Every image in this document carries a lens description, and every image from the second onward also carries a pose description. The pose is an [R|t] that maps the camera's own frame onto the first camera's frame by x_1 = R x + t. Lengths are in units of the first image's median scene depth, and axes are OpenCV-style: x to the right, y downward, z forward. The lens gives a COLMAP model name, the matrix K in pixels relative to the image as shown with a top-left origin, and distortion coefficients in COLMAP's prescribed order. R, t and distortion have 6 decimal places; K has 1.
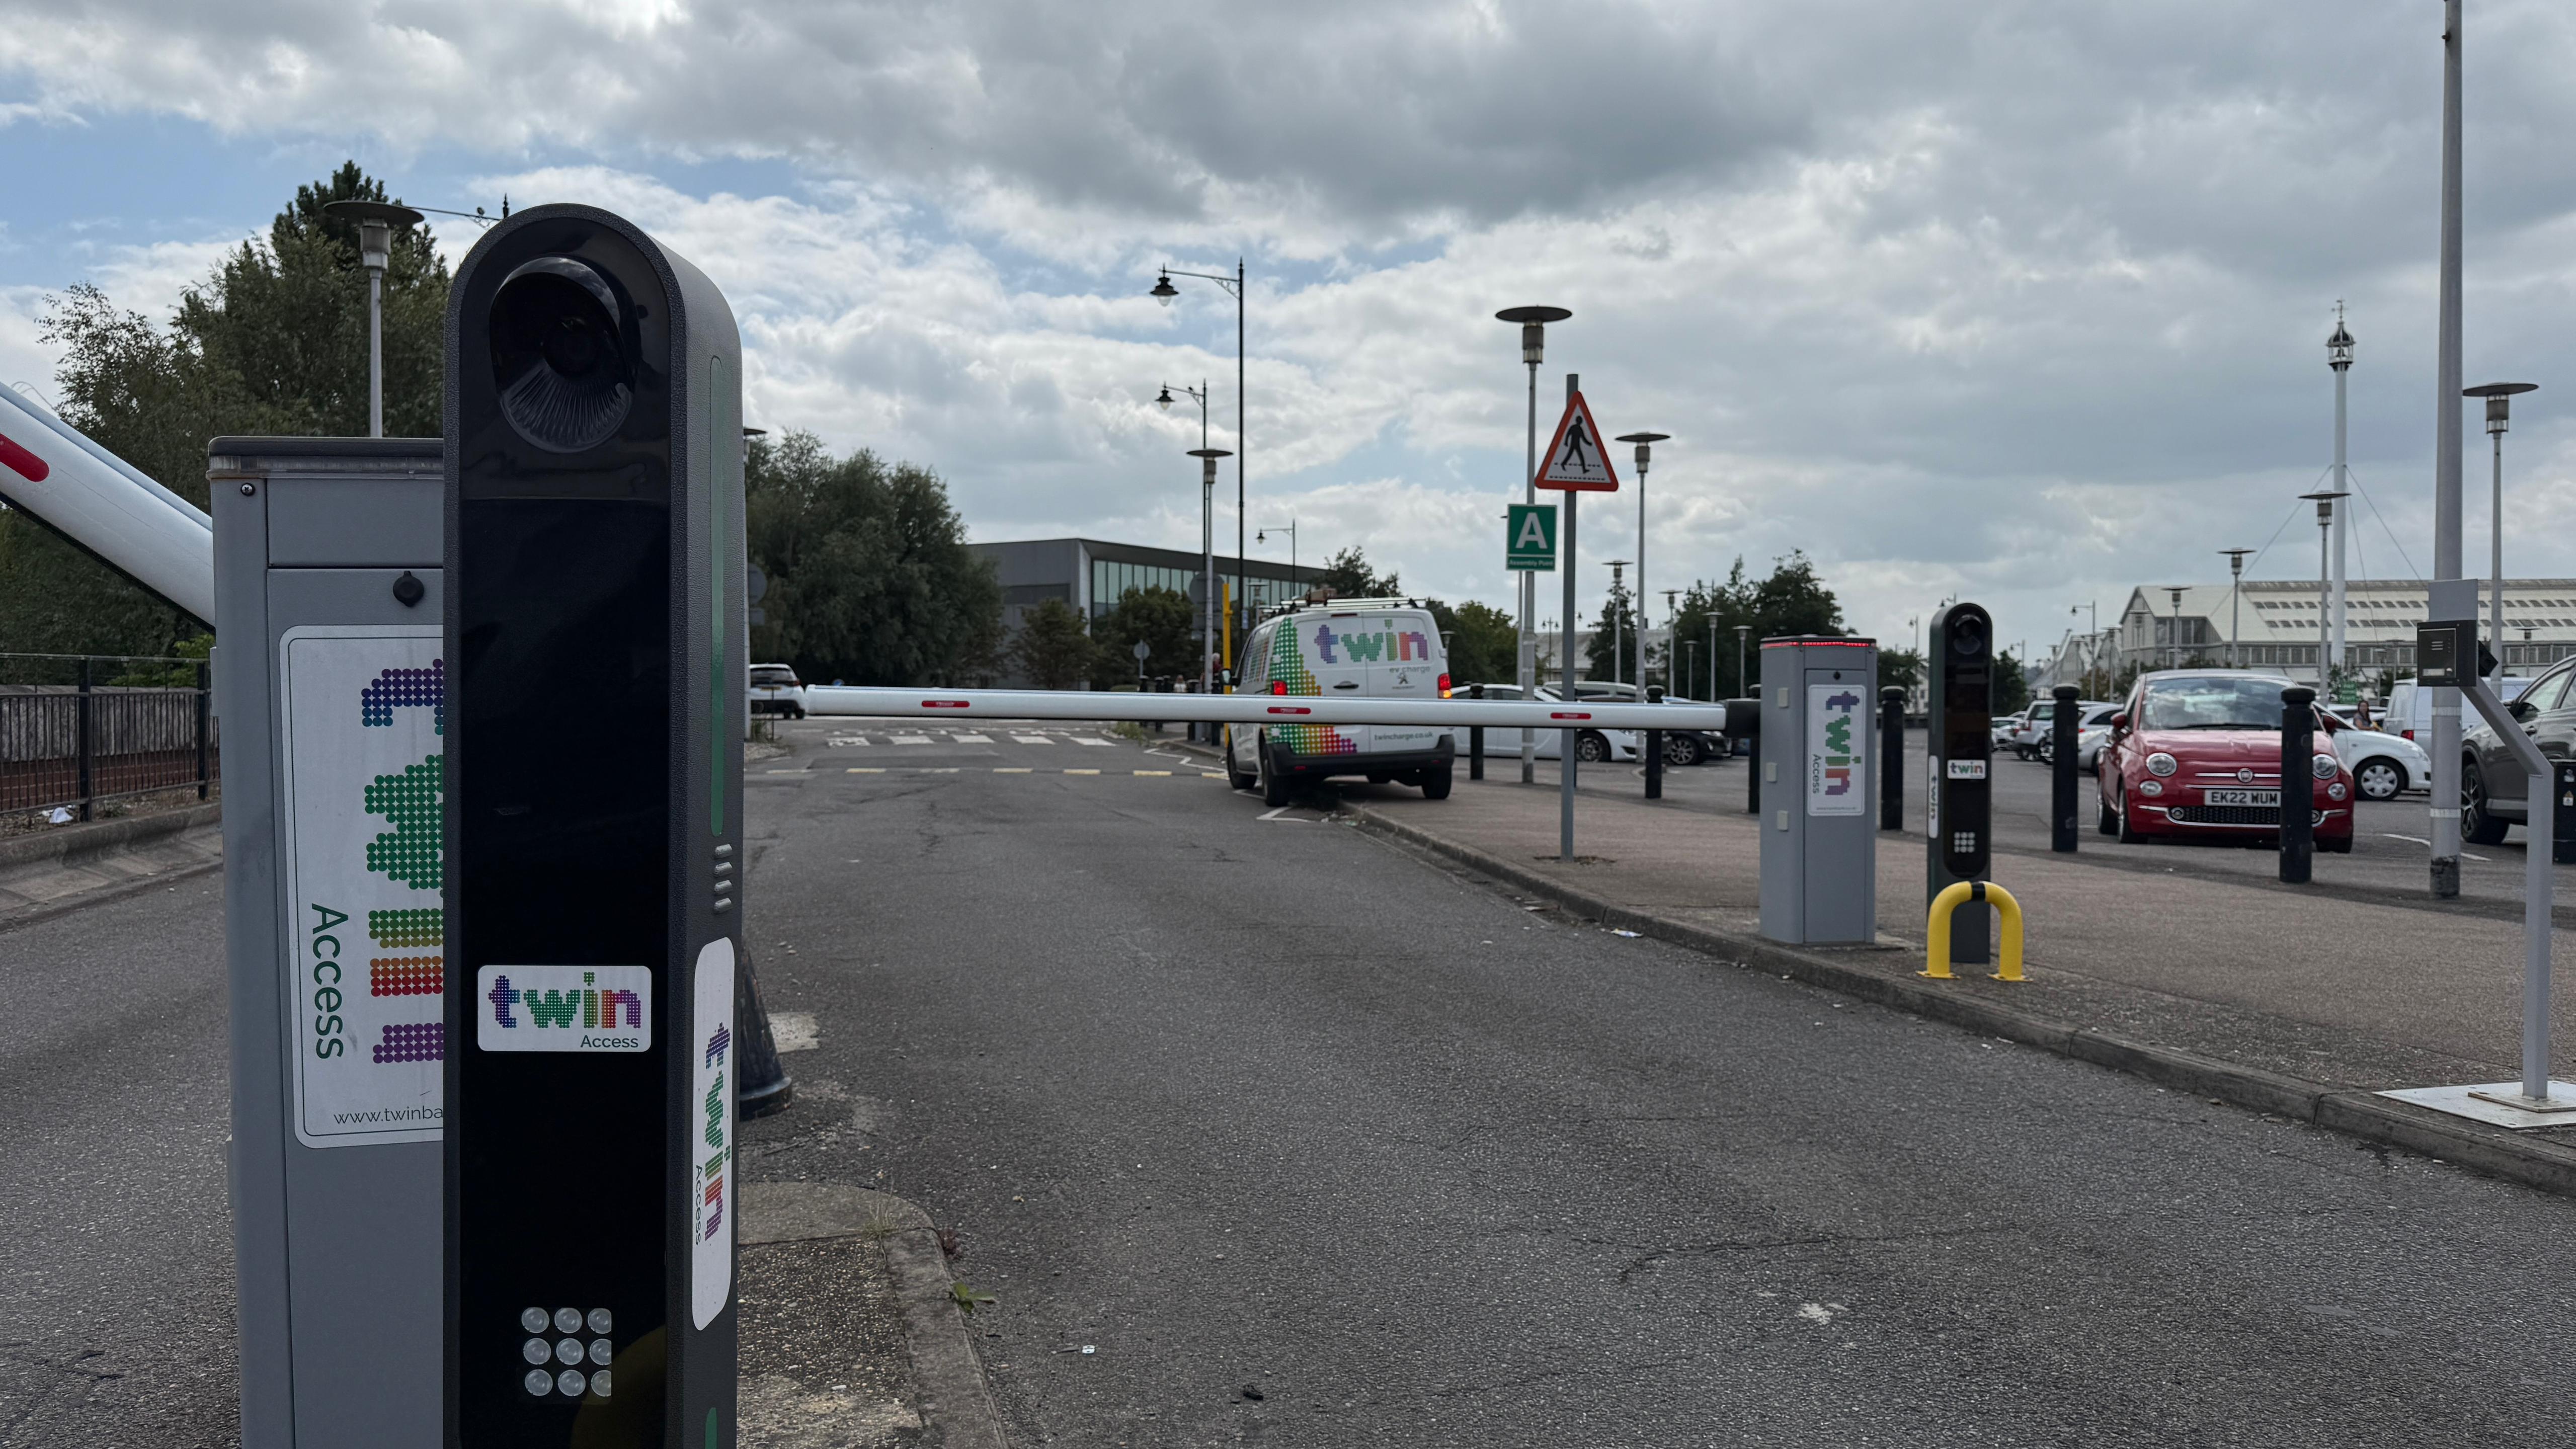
lens RADIAL K [[1816.5, 0, 1275.8], [0, 1816.5, 715.2], [0, 0, 1]] dist [0.103648, -0.156644]
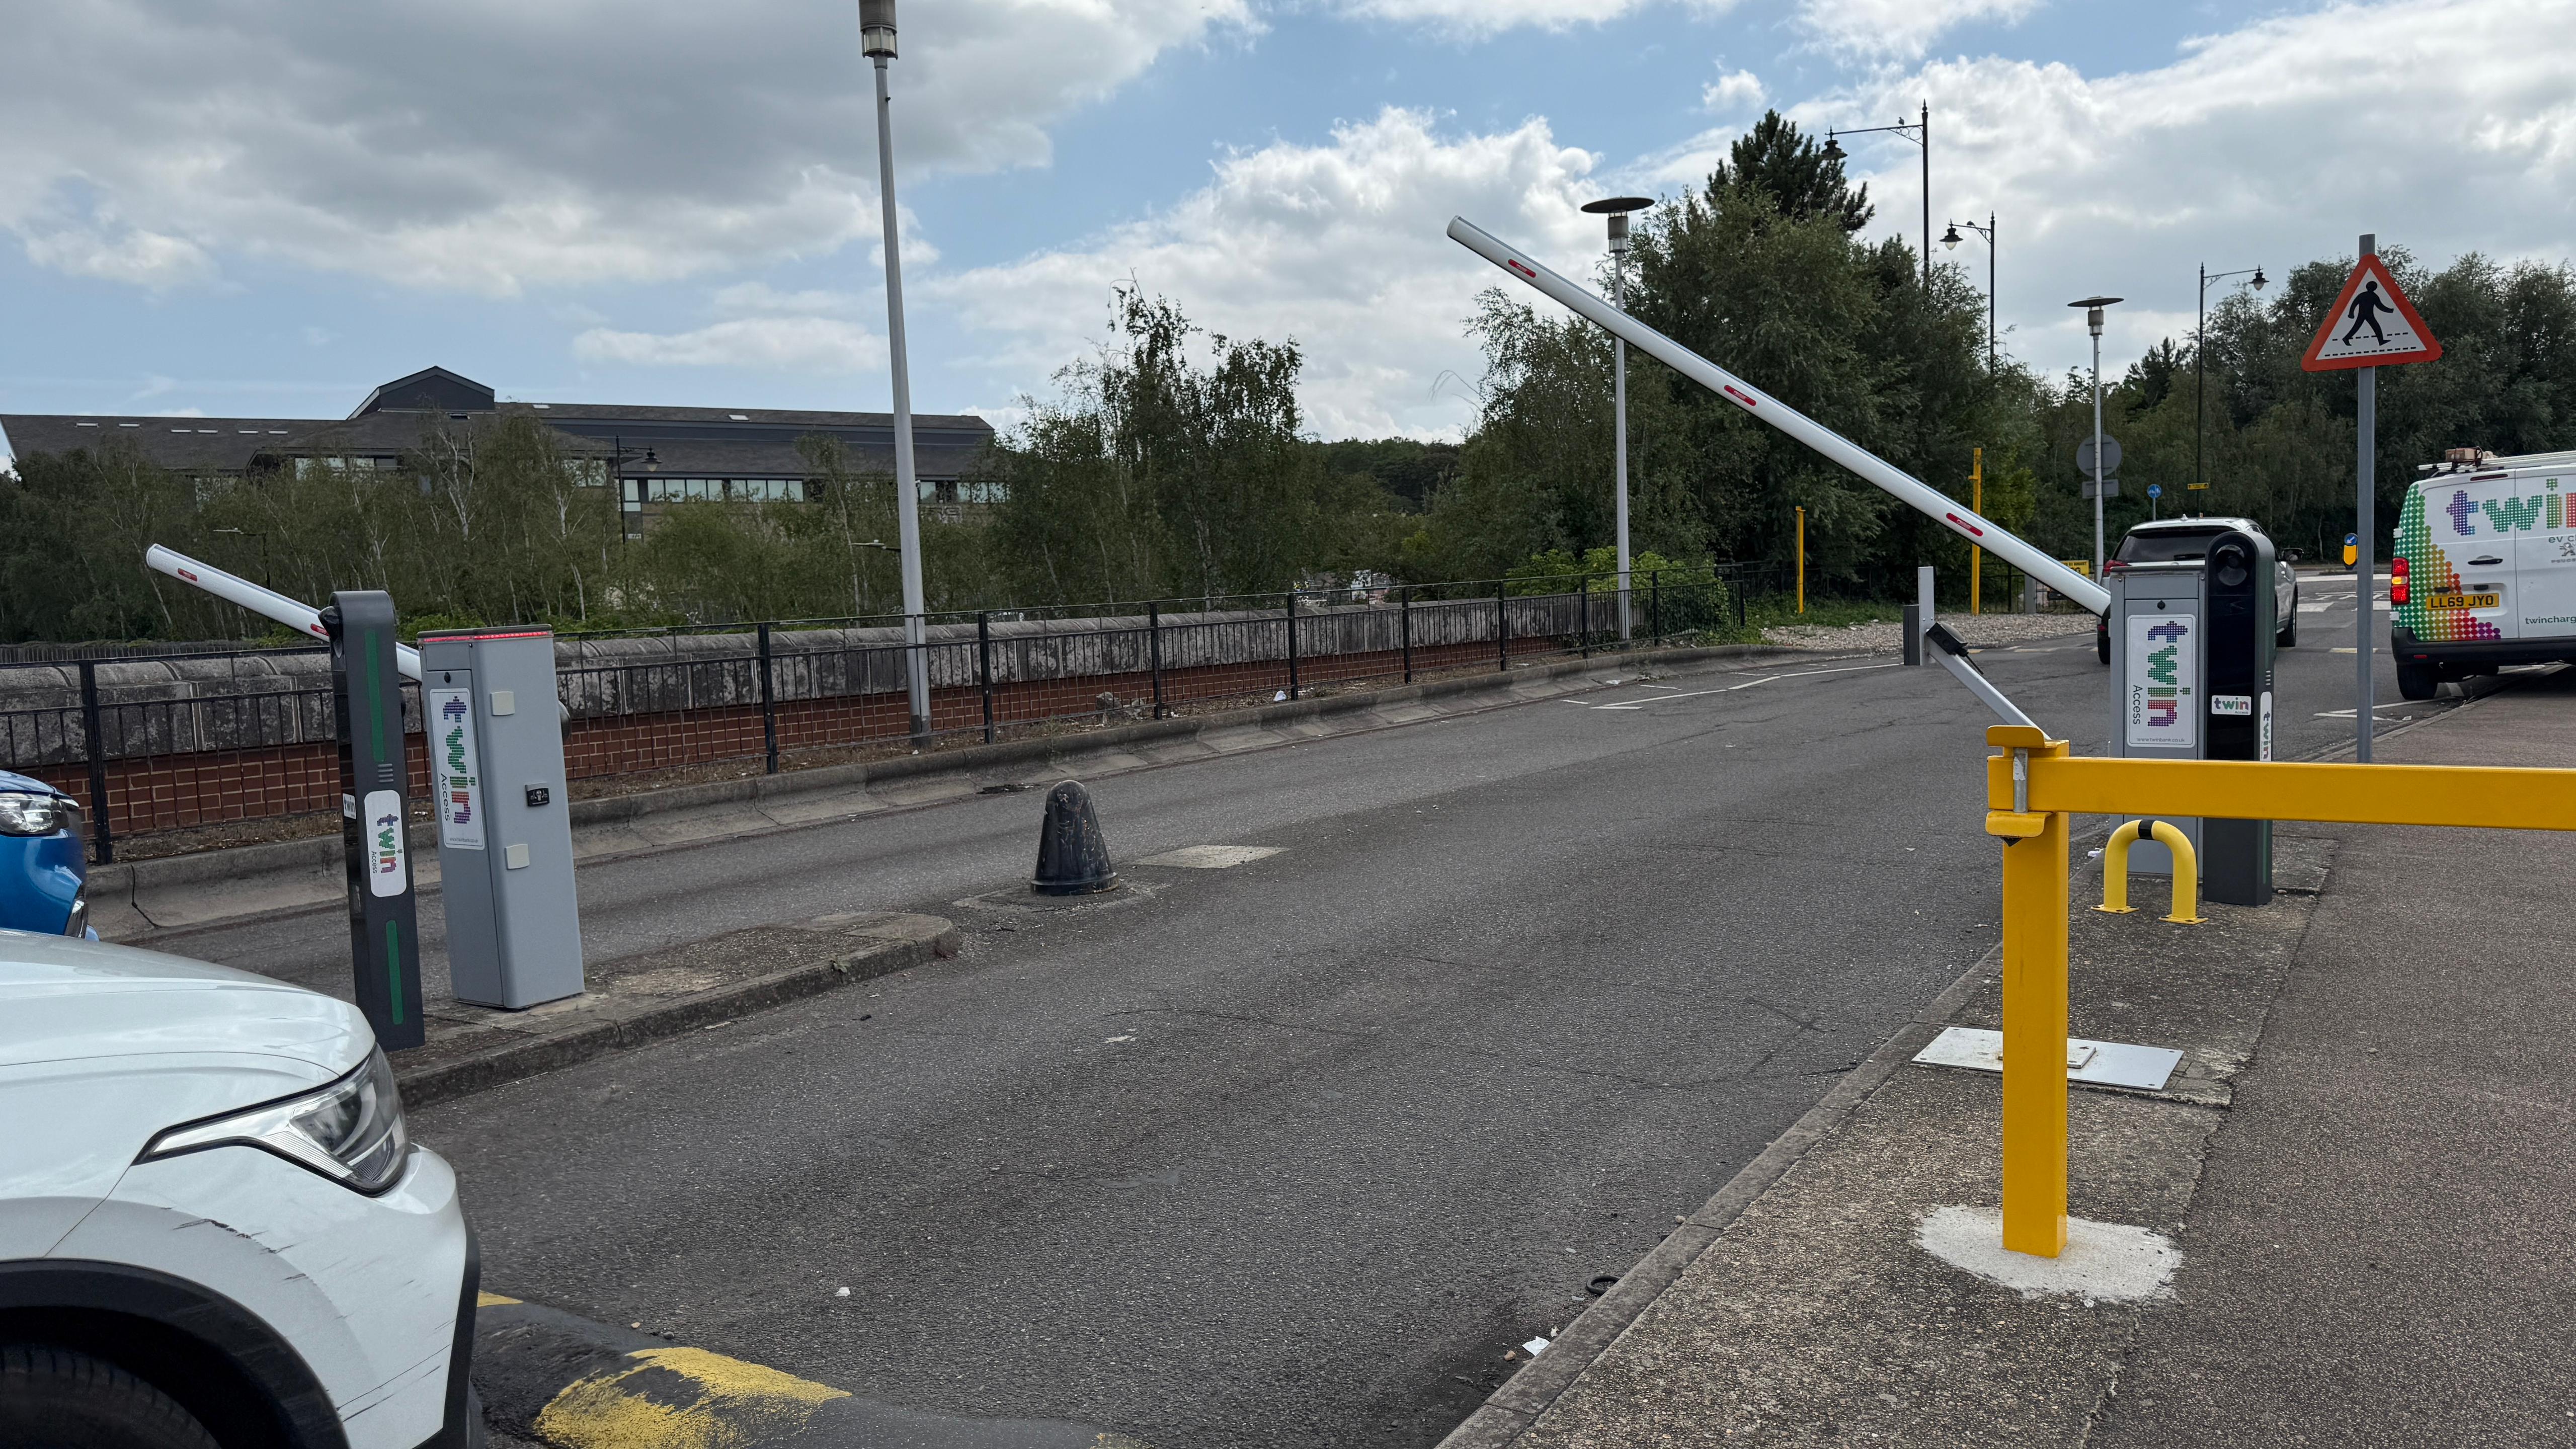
lens RADIAL K [[1824.1, 0, 1264.2], [0, 1824.1, 719.4], [0, 0, 1]] dist [0.003943, -0.004937]
pose [[0.653441, 0.028994, -0.756422, 0.131909], [0.032635, 0.997258, 0.066417, -0.007380], [0.756274, -0.068086, 0.650703, -0.000120]]
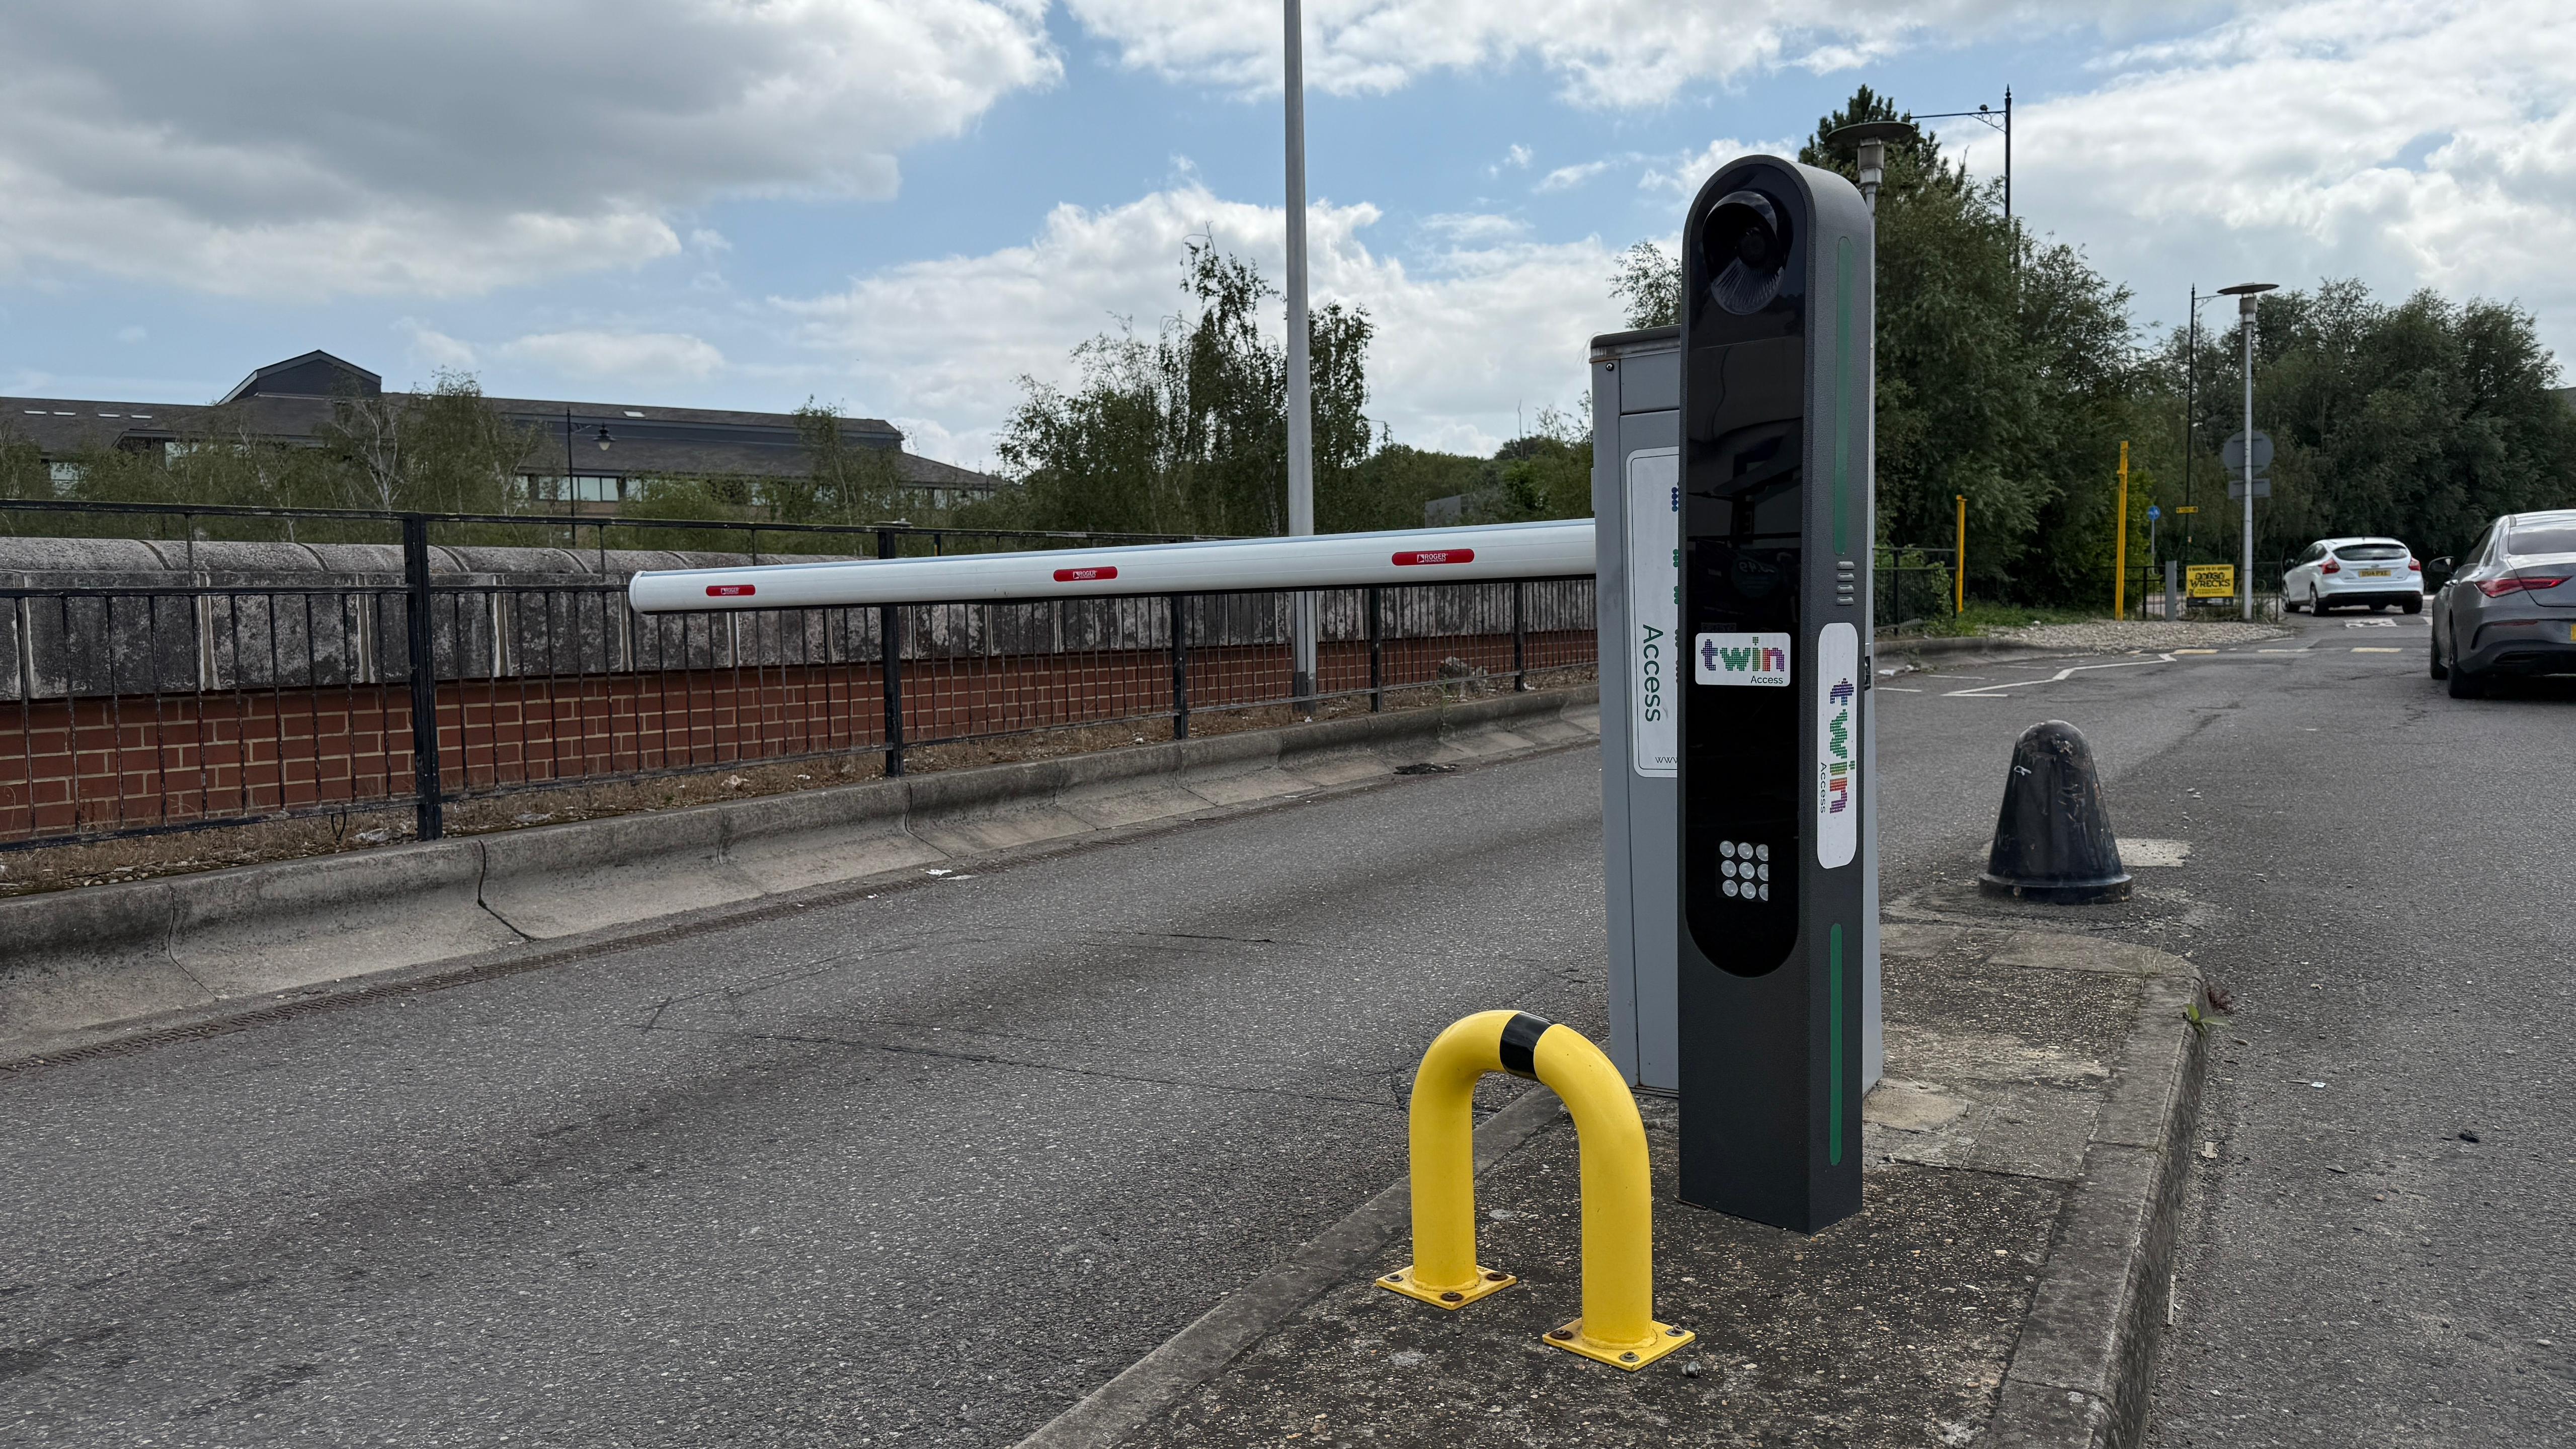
lens RADIAL K [[1823.8, 0, 1238.7], [0, 1823.8, 717.6], [0, 0, 1]] dist [0.021636, -0.043436]
pose [[0.697673, 0.028985, -0.715830, 0.016644], [0.013742, 0.998456, 0.053823, 0.004262], [0.716285, -0.047388, 0.696197, -0.016130]]
